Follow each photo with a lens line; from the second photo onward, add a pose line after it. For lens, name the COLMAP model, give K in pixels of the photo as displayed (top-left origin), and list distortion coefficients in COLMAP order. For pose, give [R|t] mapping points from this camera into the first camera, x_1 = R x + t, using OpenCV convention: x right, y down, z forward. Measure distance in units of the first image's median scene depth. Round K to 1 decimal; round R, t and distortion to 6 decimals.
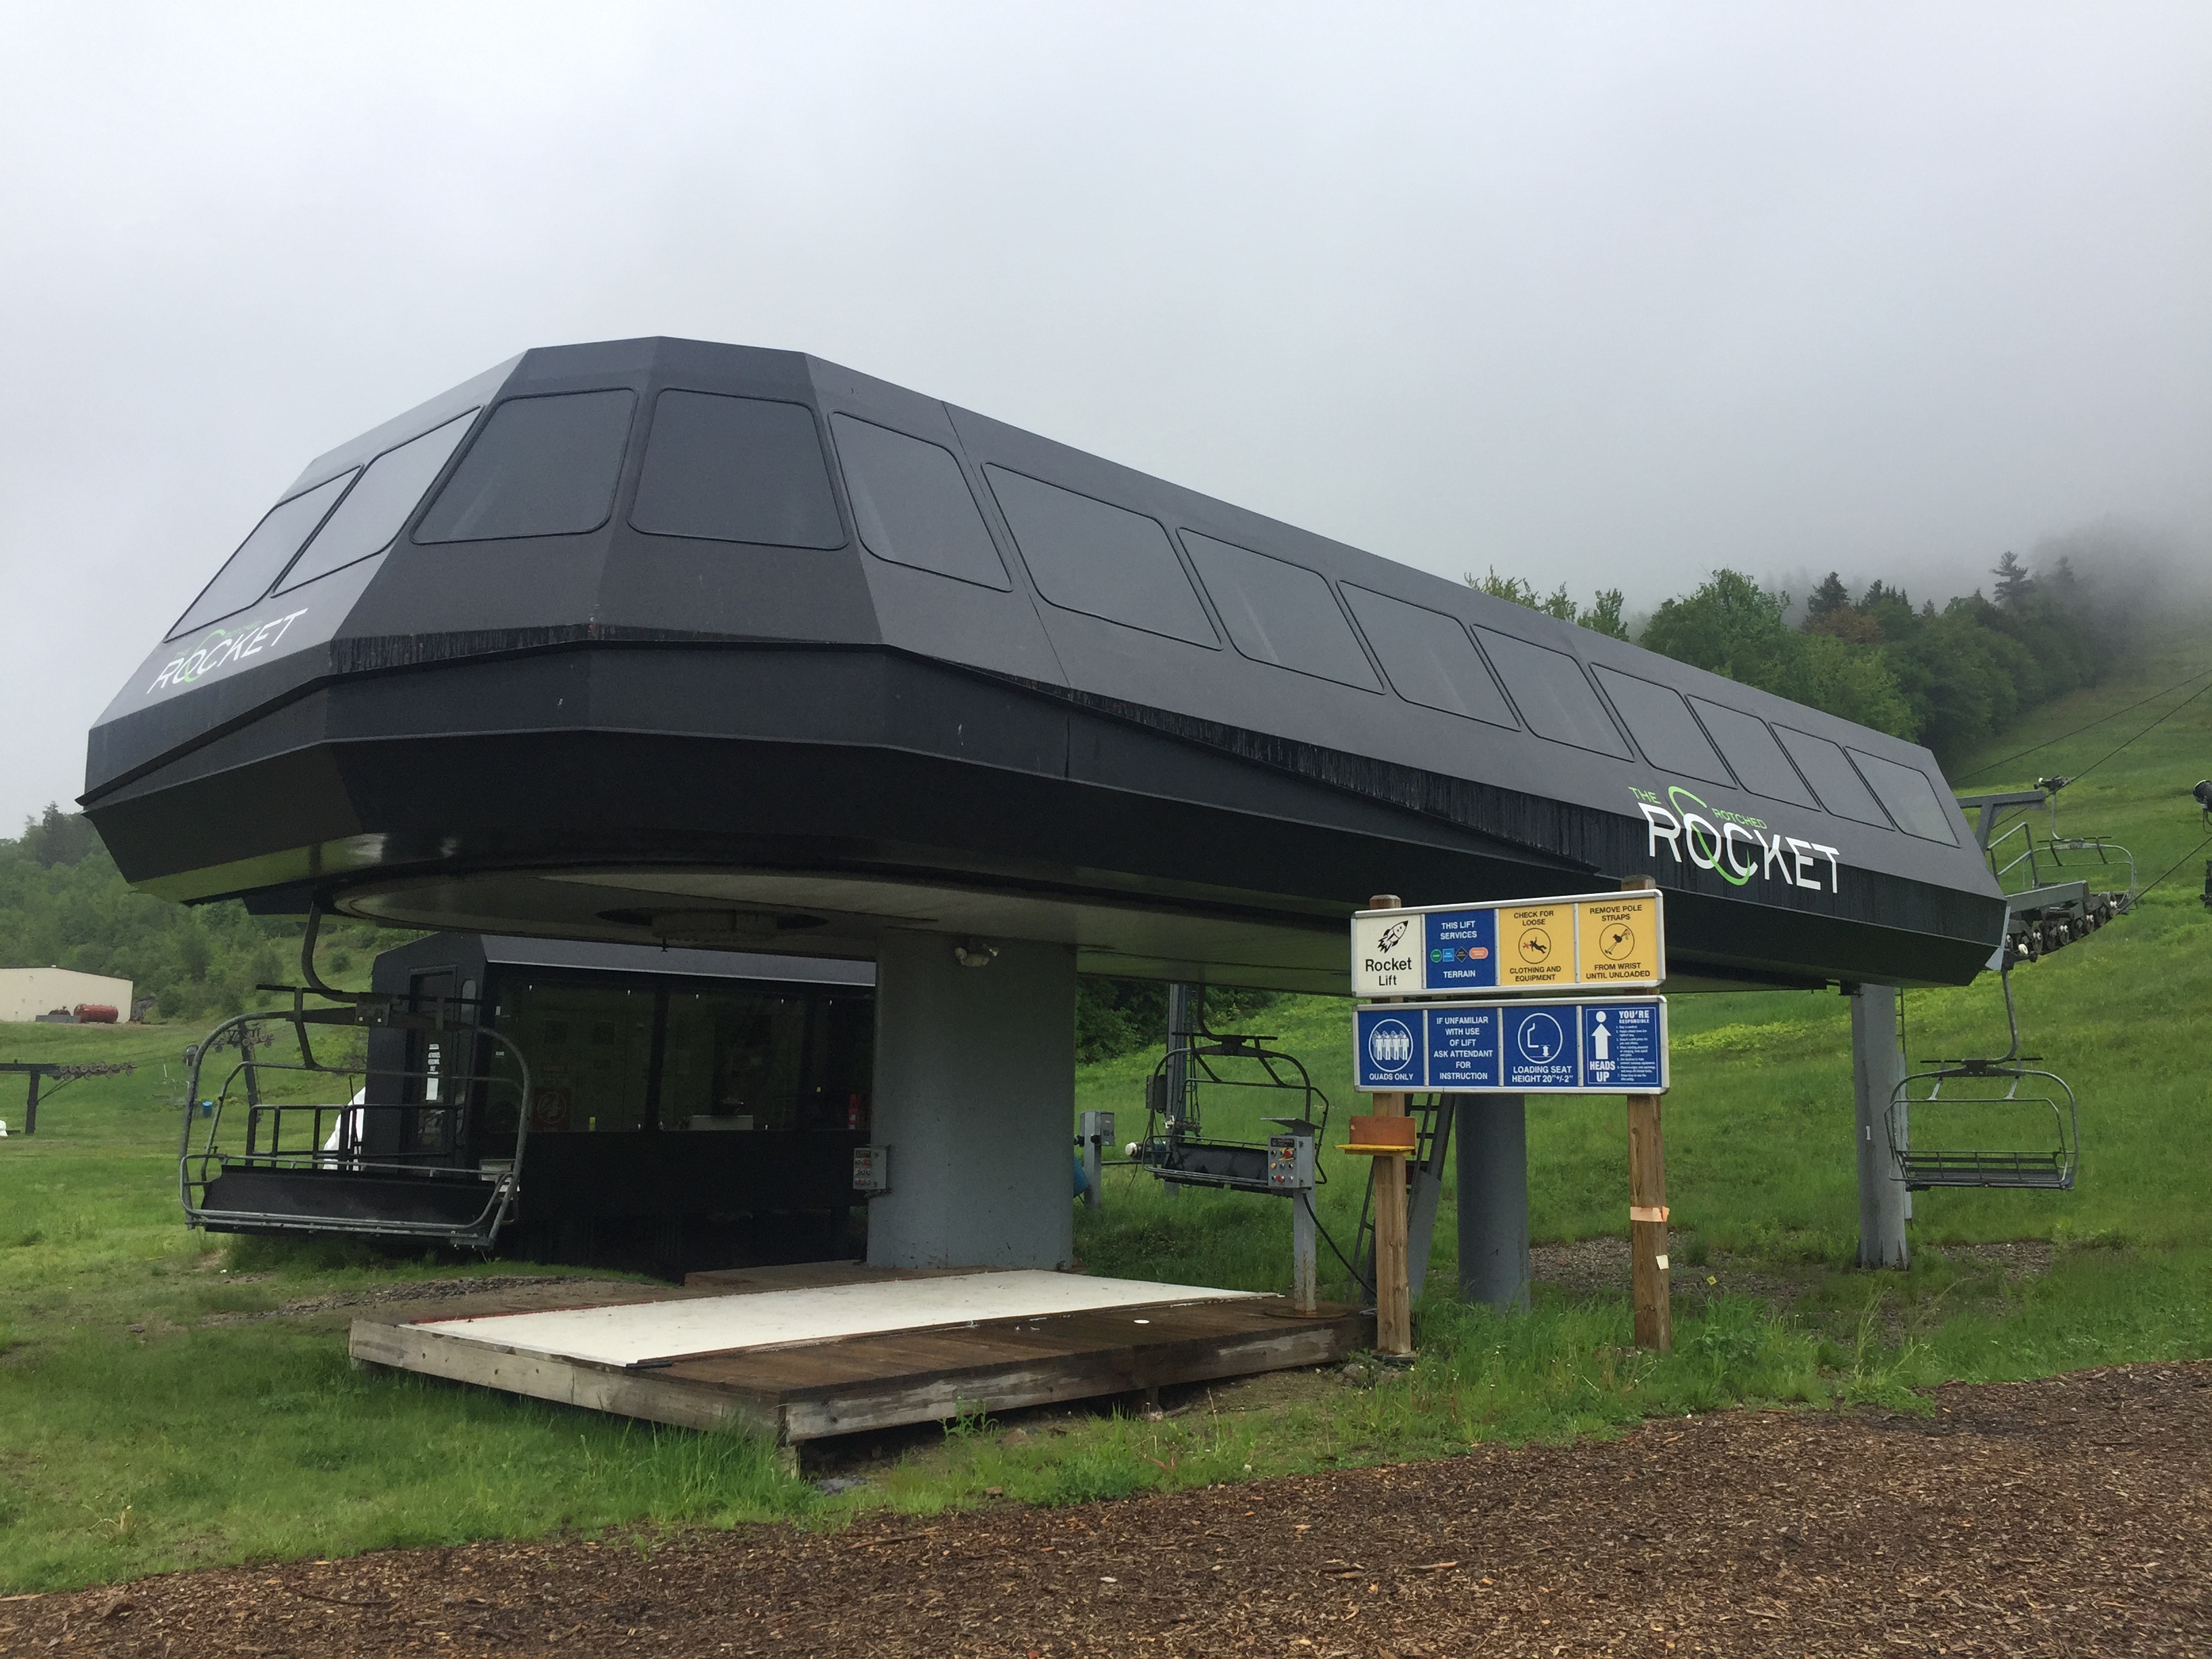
lens RADIAL K [[1871.1, 0, 1119.0], [0, 1871.1, 841.1], [0, 0, 1]] dist [0.097213, -0.136607]
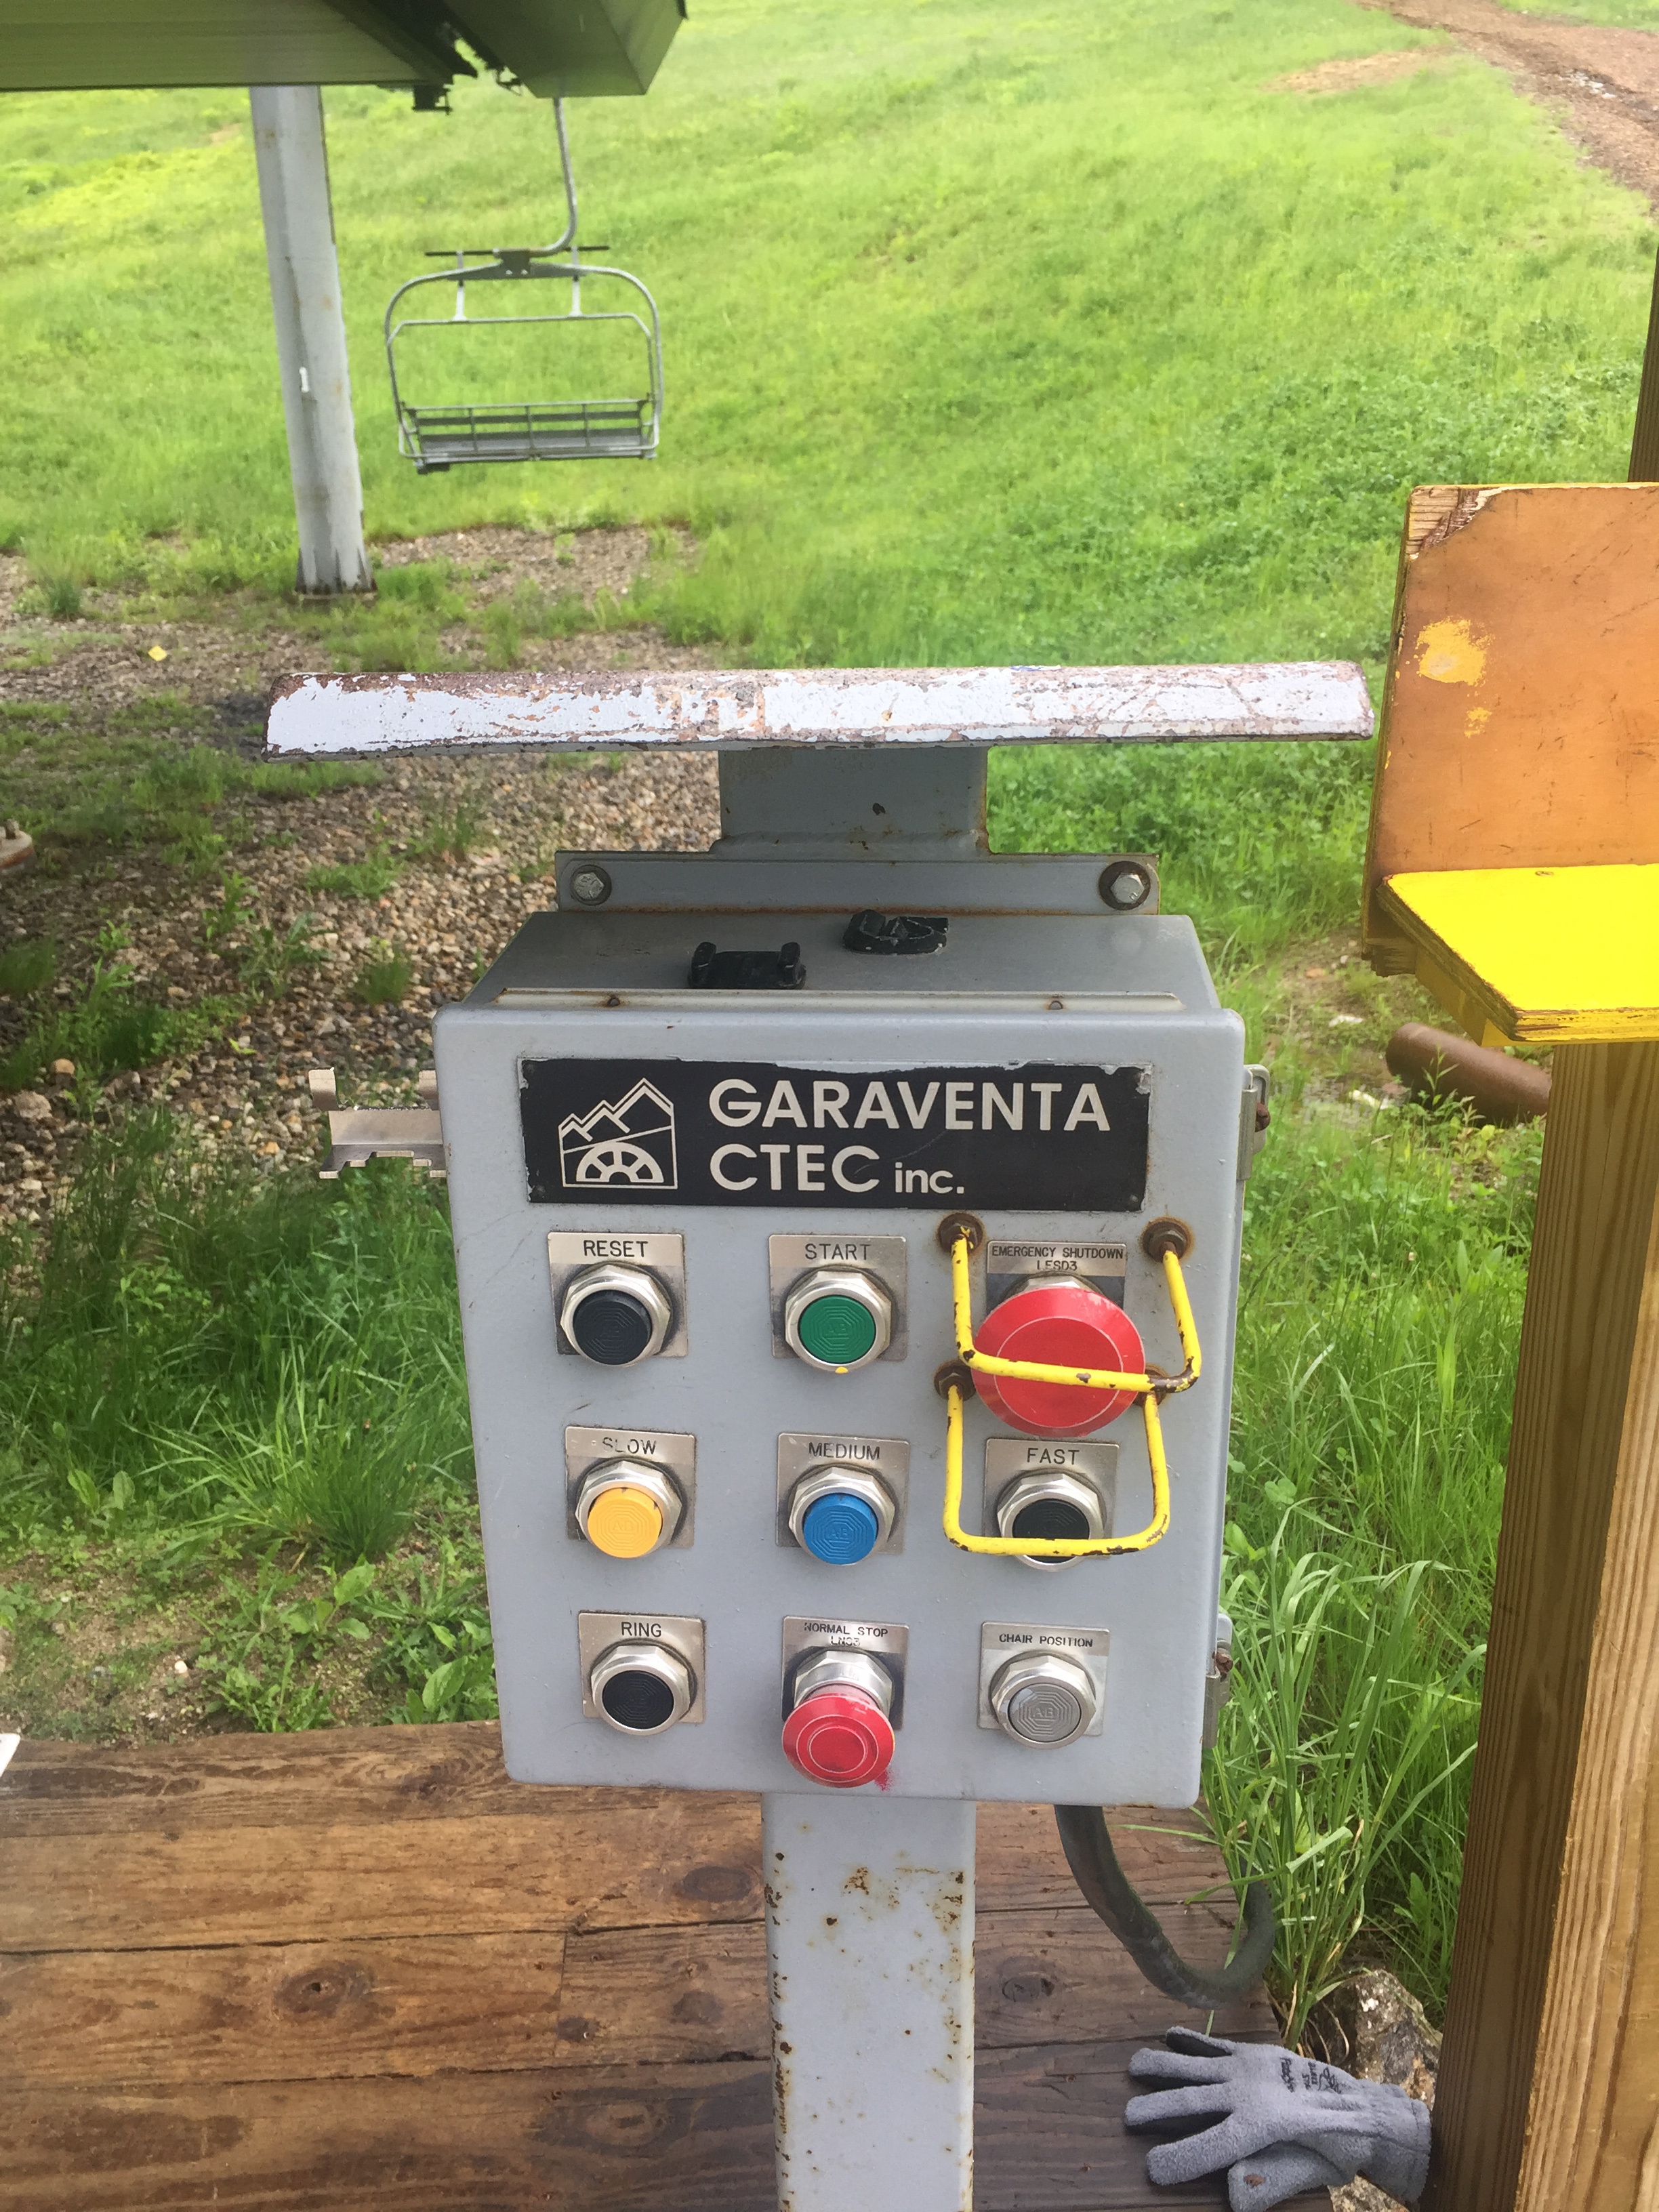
lens RADIAL K [[1871.1, 0, 829.5], [0, 1871.1, 1106.0], [0, 0, 1]] dist [0.097213, -0.136607]
pose [[0.691060, -0.292508, 0.660965, 0.050033], [-0.074991, 0.880503, 0.468071, 0.141131], [-0.718896, -0.373032, 0.586546, 1.012495]]
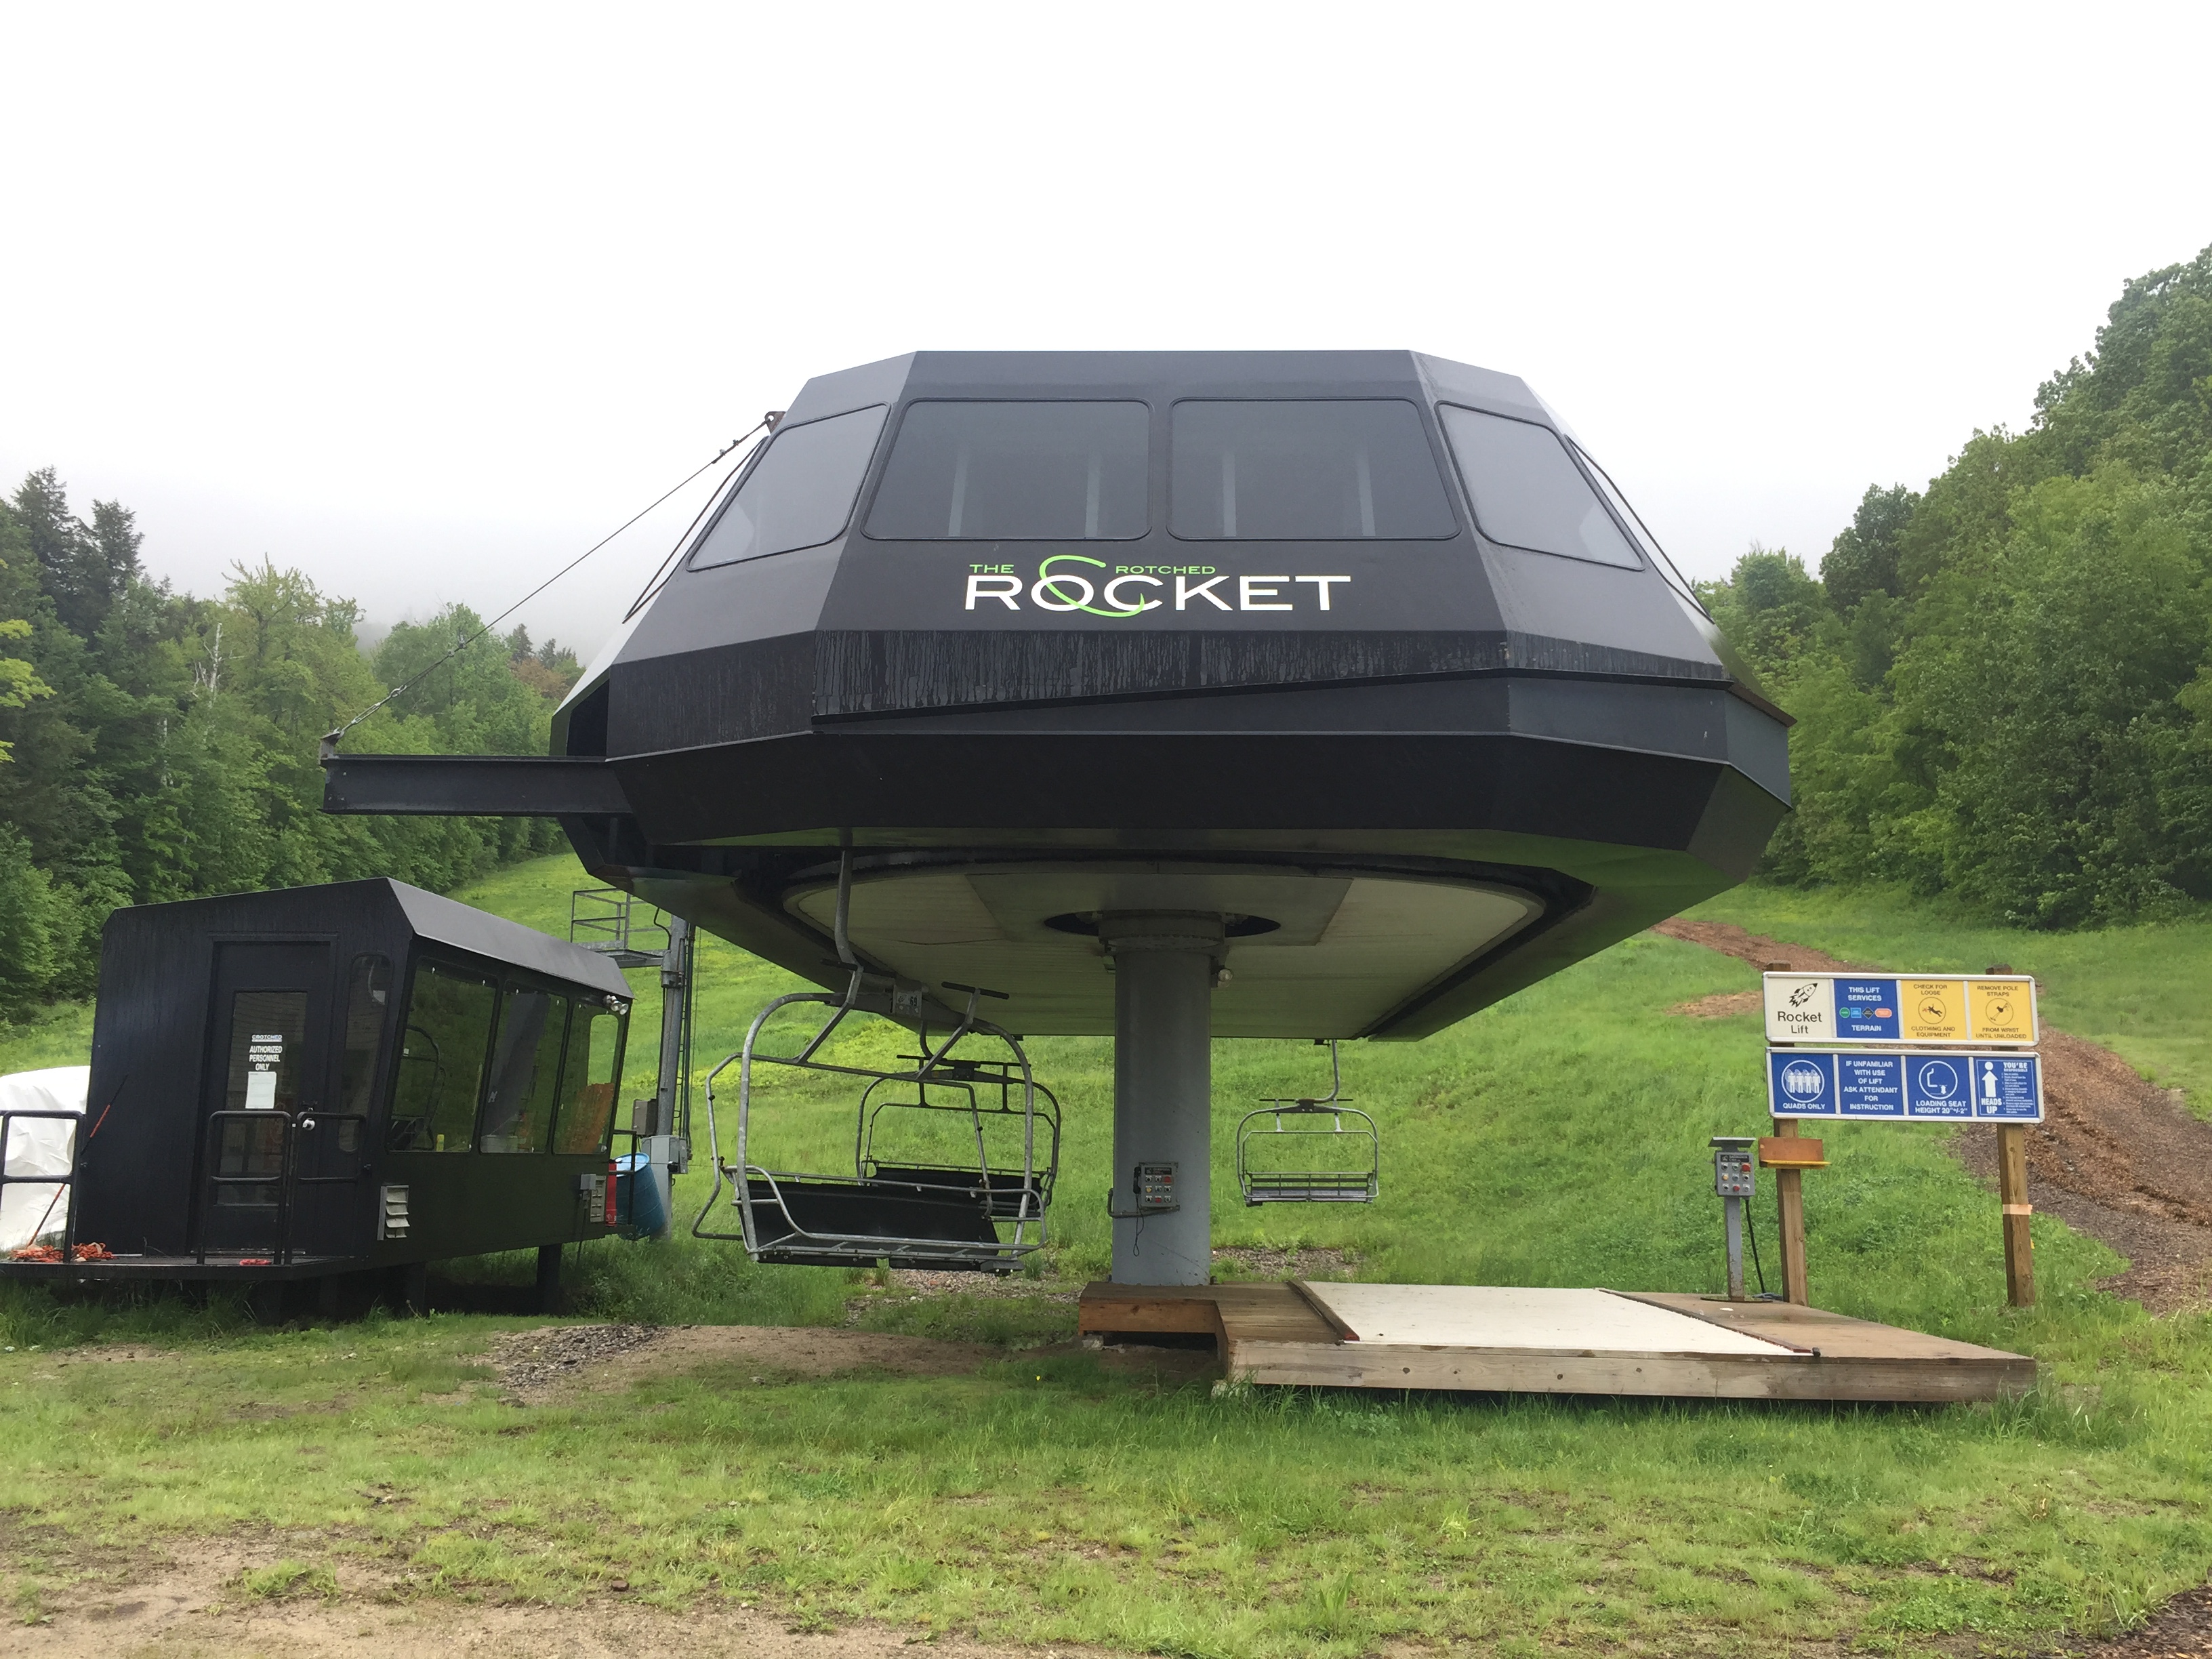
lens RADIAL K [[1871.1, 0, 1119.0], [0, 1871.1, 841.1], [0, 0, 1]] dist [0.097213, -0.136607]
pose [[0.737940, 0.115093, 0.664979, -1.090097], [-0.101205, 0.993081, -0.059571, 0.073260], [-0.667234, -0.023340, 0.744482, 0.376650]]
